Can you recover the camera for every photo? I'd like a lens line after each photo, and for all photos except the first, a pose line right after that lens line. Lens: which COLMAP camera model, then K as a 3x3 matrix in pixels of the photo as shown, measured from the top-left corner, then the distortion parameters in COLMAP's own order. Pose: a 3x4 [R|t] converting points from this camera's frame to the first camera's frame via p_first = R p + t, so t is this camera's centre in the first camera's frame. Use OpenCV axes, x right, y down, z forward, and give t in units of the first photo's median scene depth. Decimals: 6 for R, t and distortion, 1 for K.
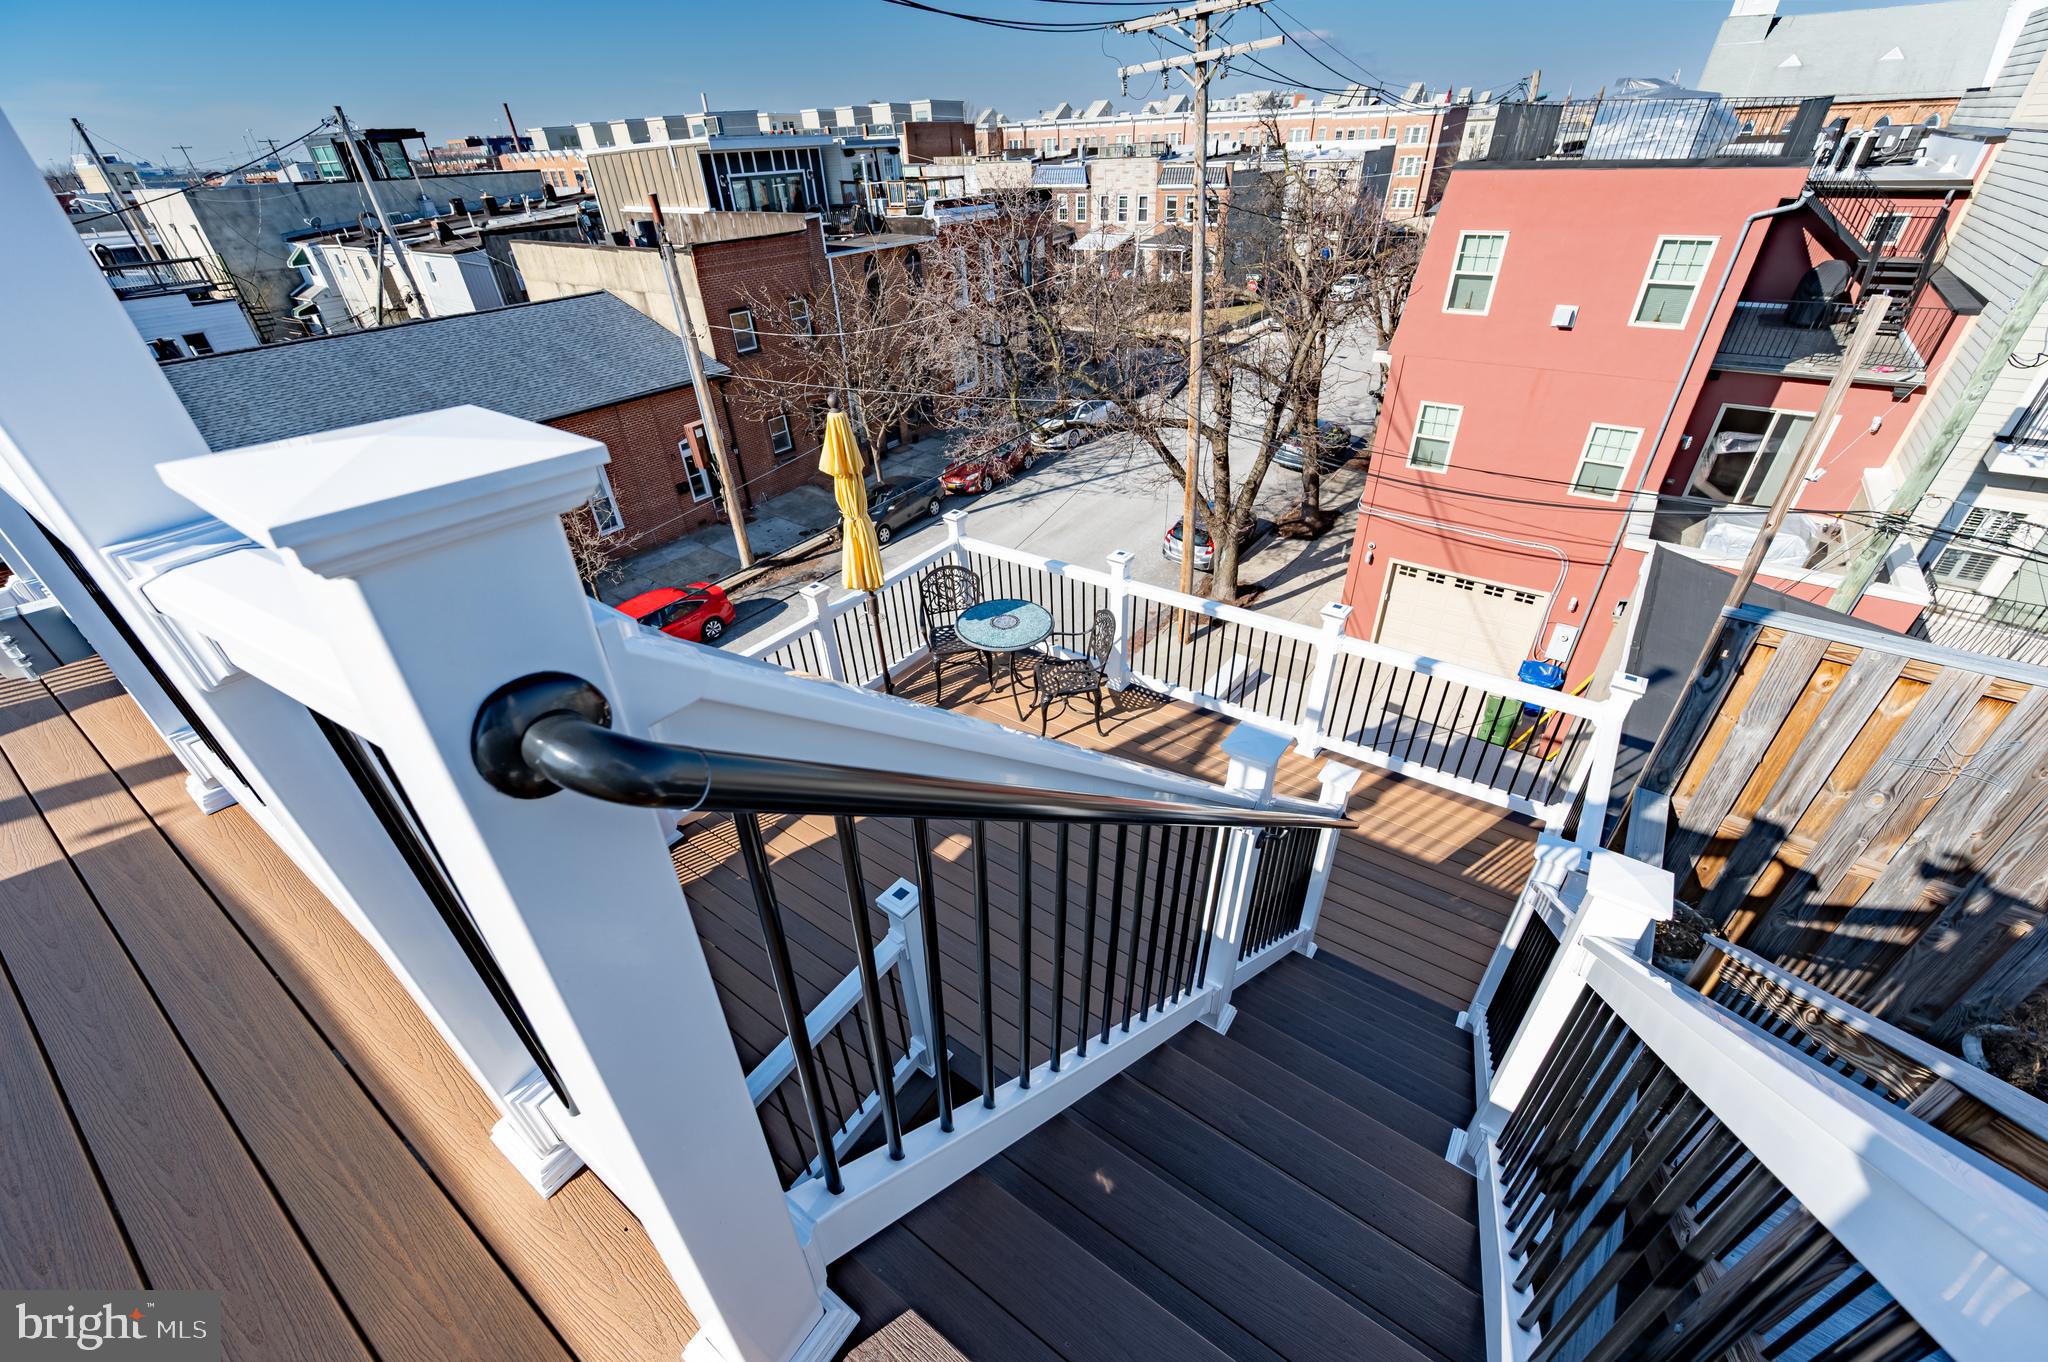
lens RADIAL K [[806.9, 0, 1027.1], [0, 806.9, 690.7], [0, 0, 1]] dist [-0.000431, 0.000190]
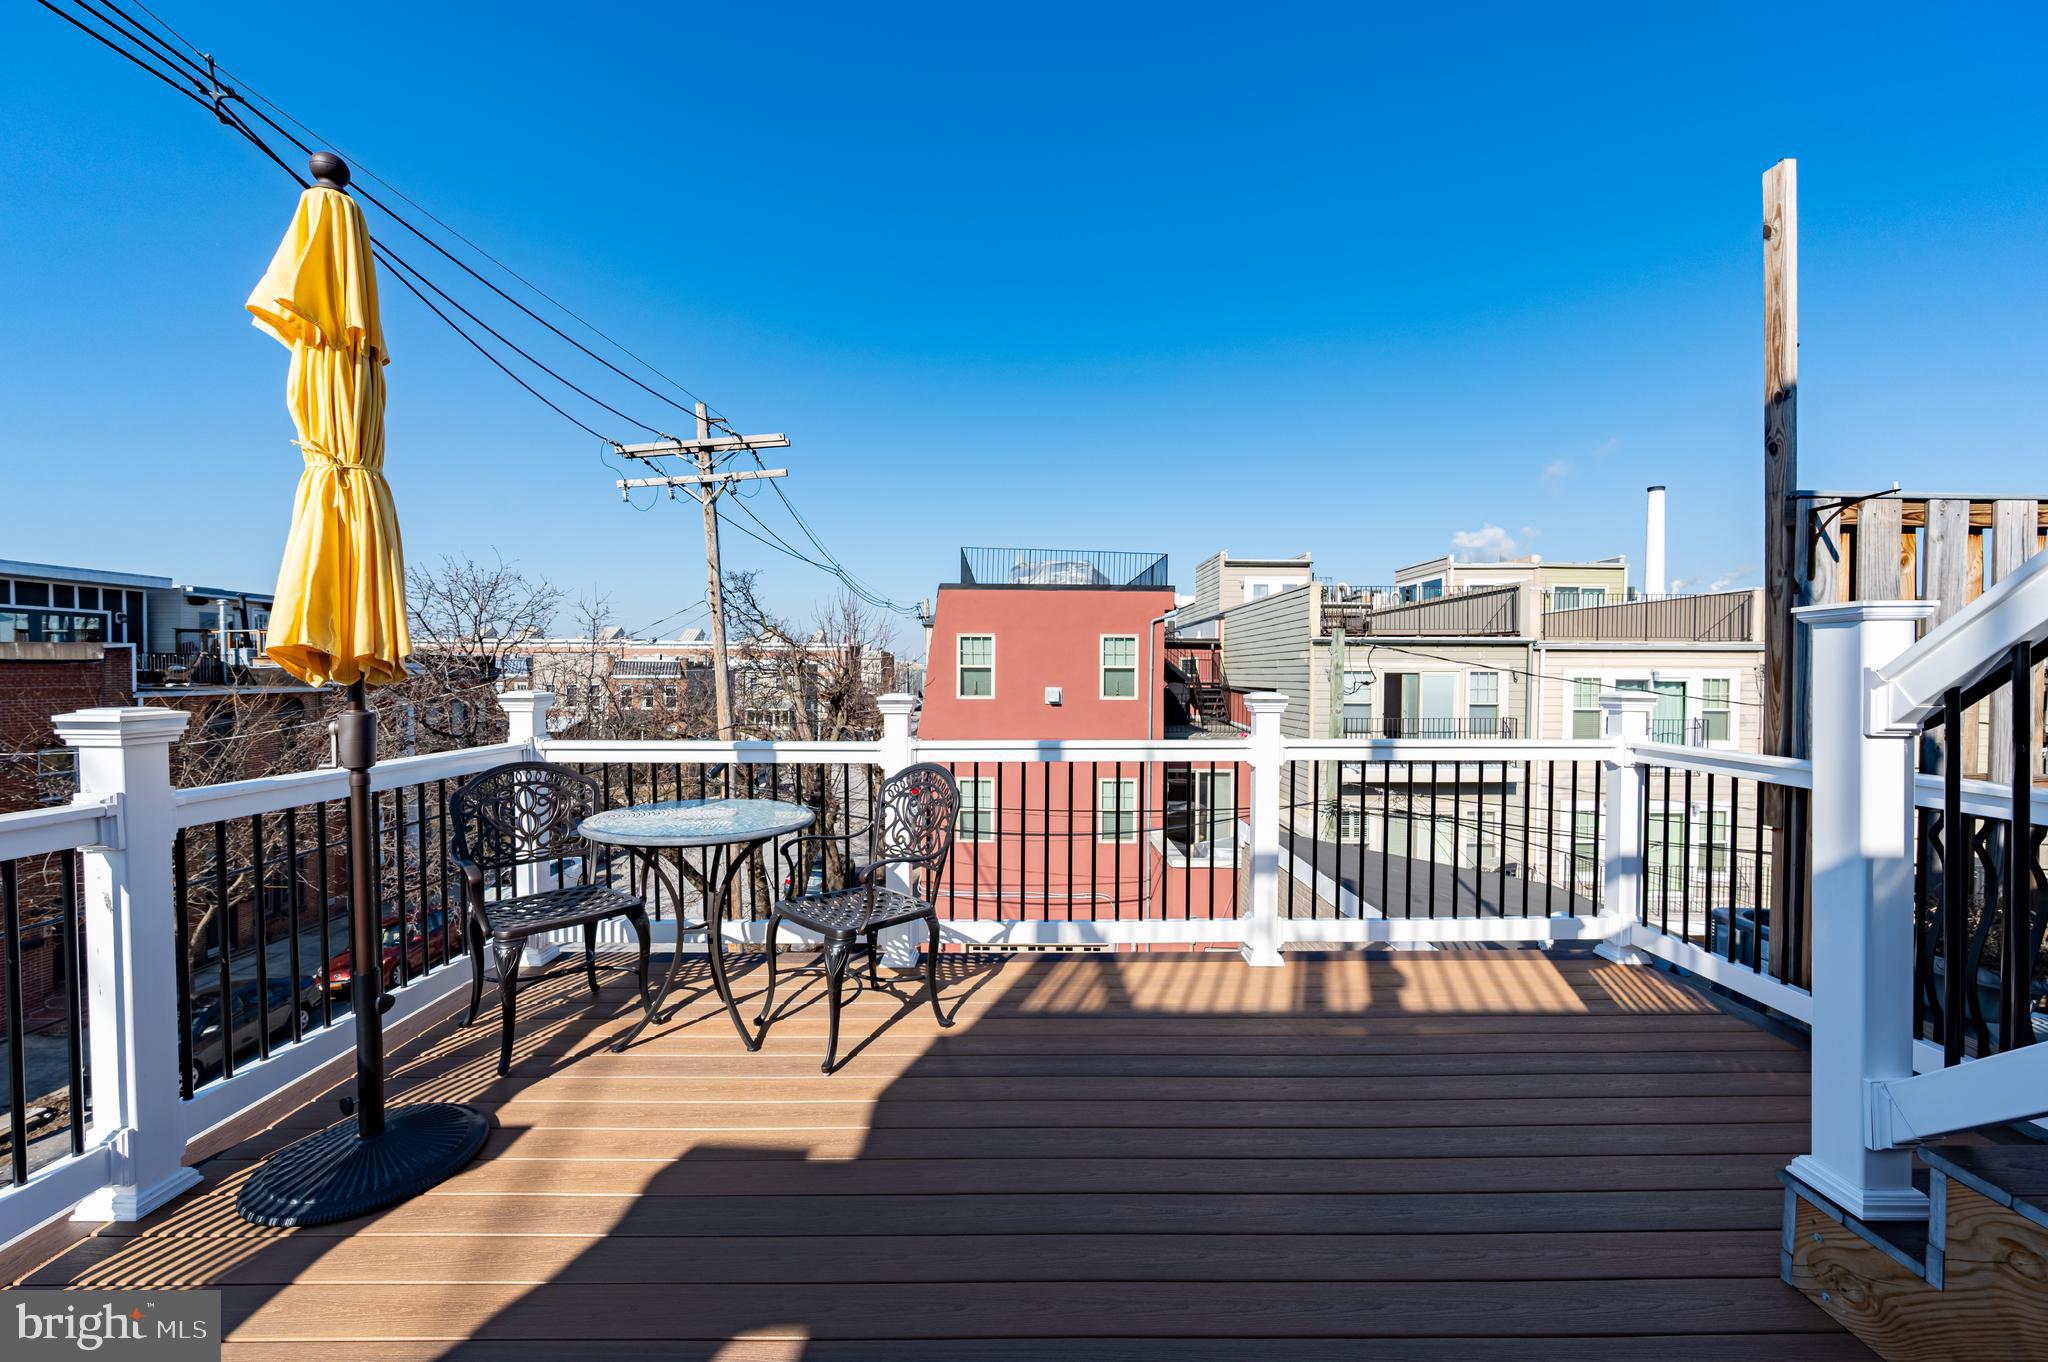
lens RADIAL K [[807.3, 0, 1020.9], [0, 807.3, 689.8], [0, 0, 1]] dist [-0.000447, -0.000681]
pose [[0.808547, 0.024623, 0.587916, -0.033065], [0.306567, 0.835188, -0.456593, 0.026111], [-0.502263, 0.549413, 0.667741, 0.121674]]
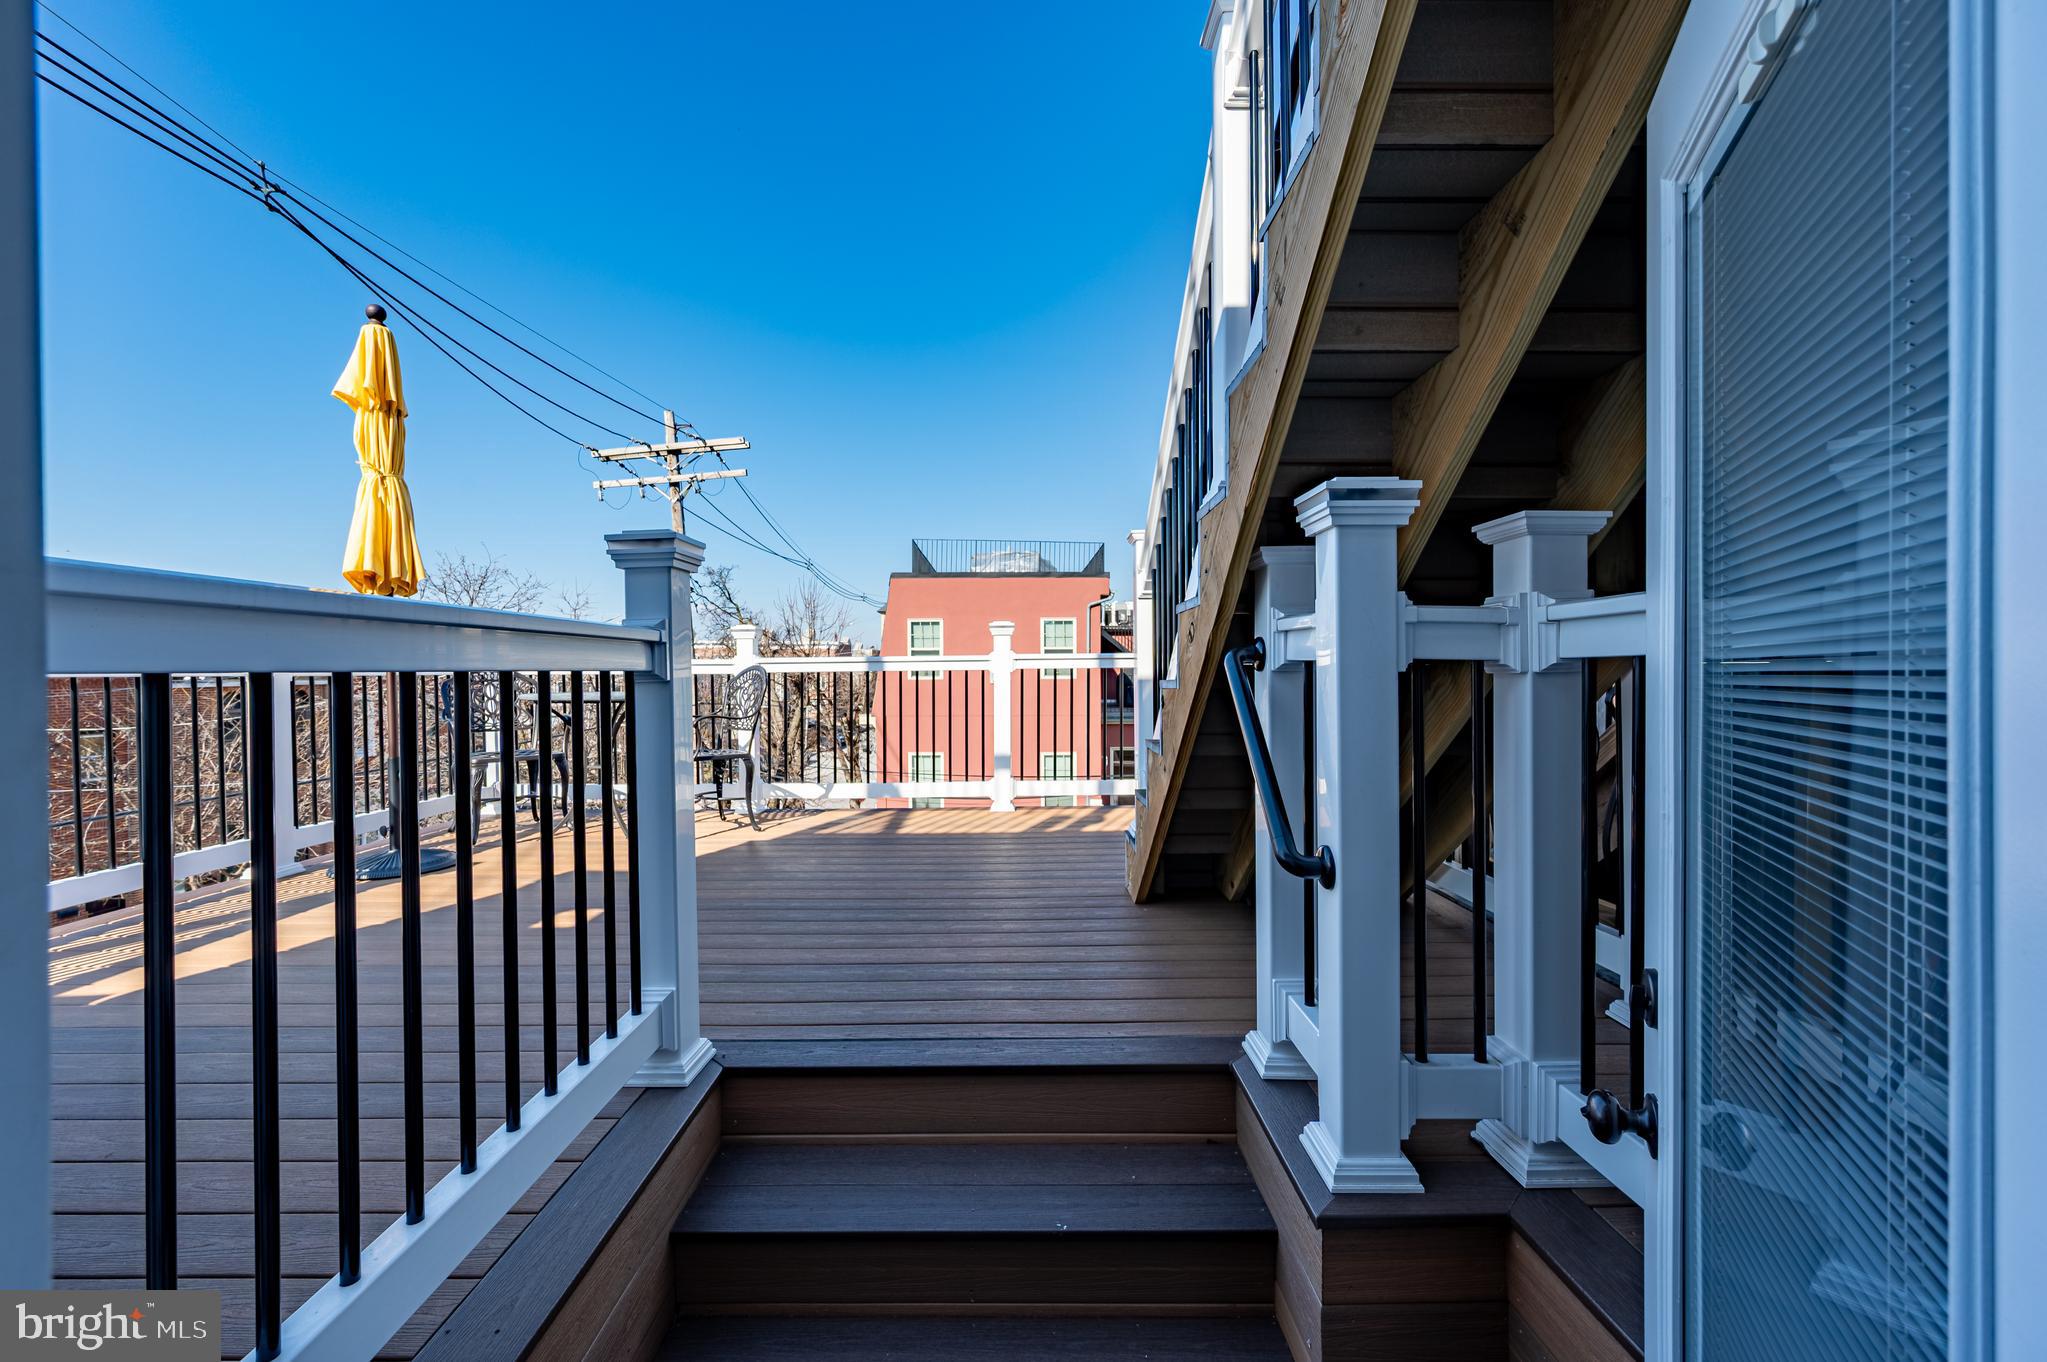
lens RADIAL K [[819.7, 0, 1006.3], [0, 819.7, 680.6], [0, 0, 1]] dist [-0.001356, -0.003813]
pose [[0.817460, 0.022077, 0.575562, -0.033137], [0.308106, 0.827522, -0.469339, 0.077265], [-0.486652, 0.561000, 0.669664, 0.071513]]
